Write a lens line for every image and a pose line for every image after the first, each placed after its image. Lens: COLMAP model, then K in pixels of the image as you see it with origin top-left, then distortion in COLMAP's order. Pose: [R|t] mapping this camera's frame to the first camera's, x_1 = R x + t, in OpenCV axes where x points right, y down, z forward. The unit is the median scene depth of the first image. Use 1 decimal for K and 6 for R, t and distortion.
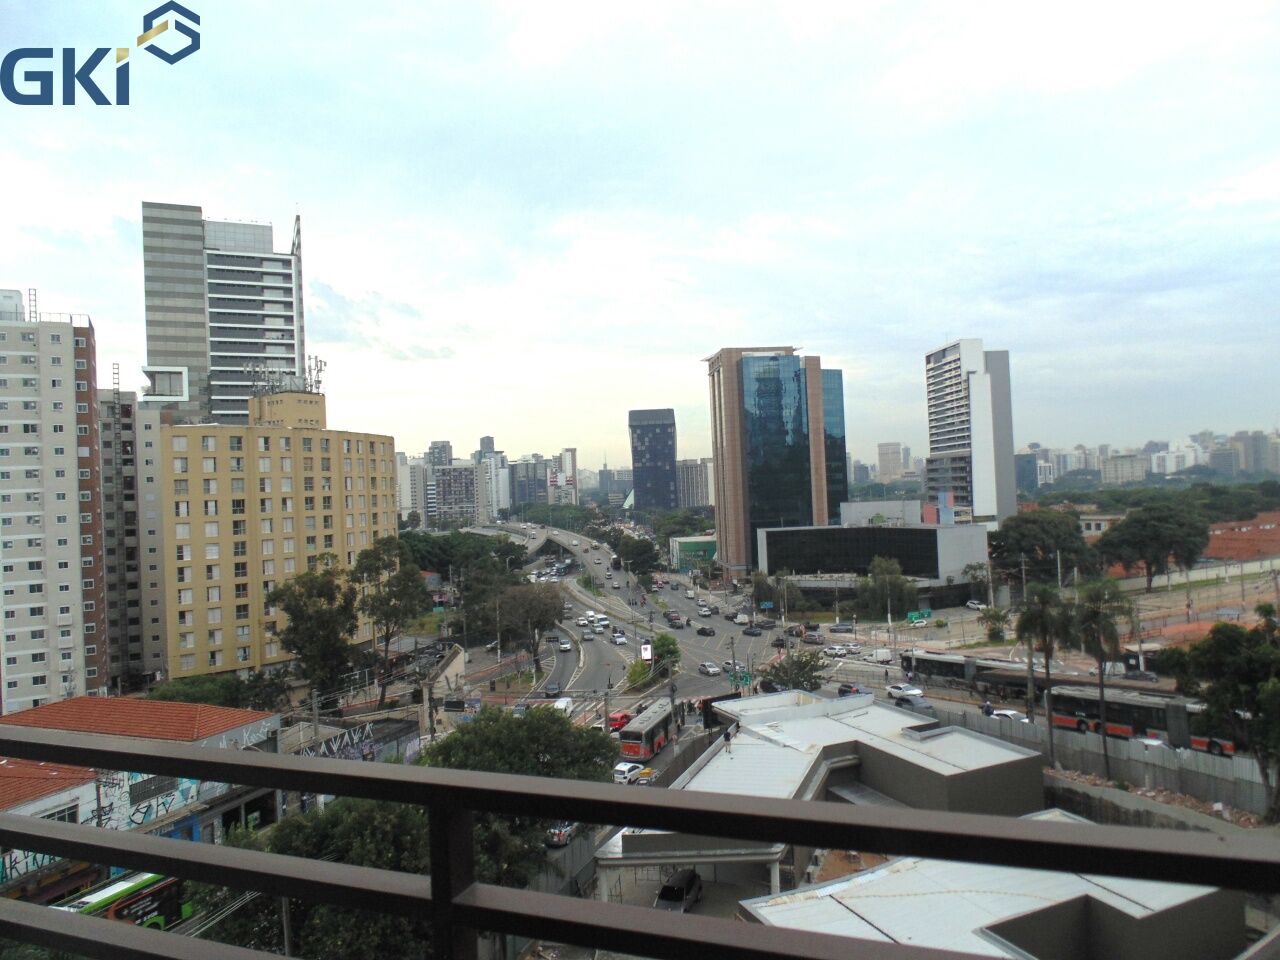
lens RADIAL K [[853.7, 0, 660.9], [0, 853.7, 480.5], [0, 0, 1]] dist [-0.019212, 0.003347]
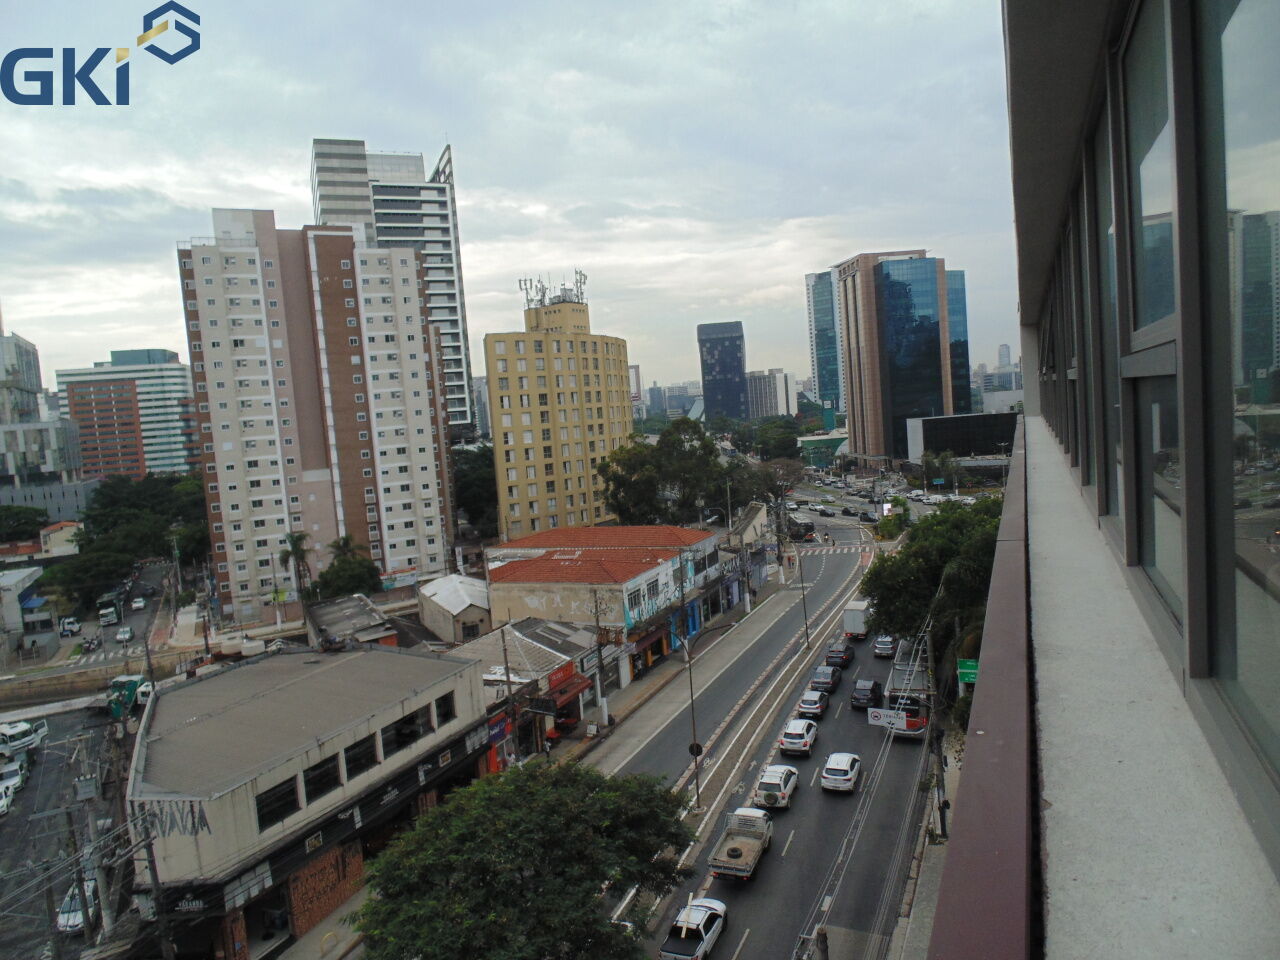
lens RADIAL K [[853.7, 0, 660.9], [0, 853.7, 480.5], [0, 0, 1]] dist [-0.019212, 0.003347]
pose [[0.998512, -0.032126, -0.044063, -0.181936], [0.036163, 0.994904, 0.094123, 0.023765], [0.040815, -0.095576, 0.994585, -0.129159]]
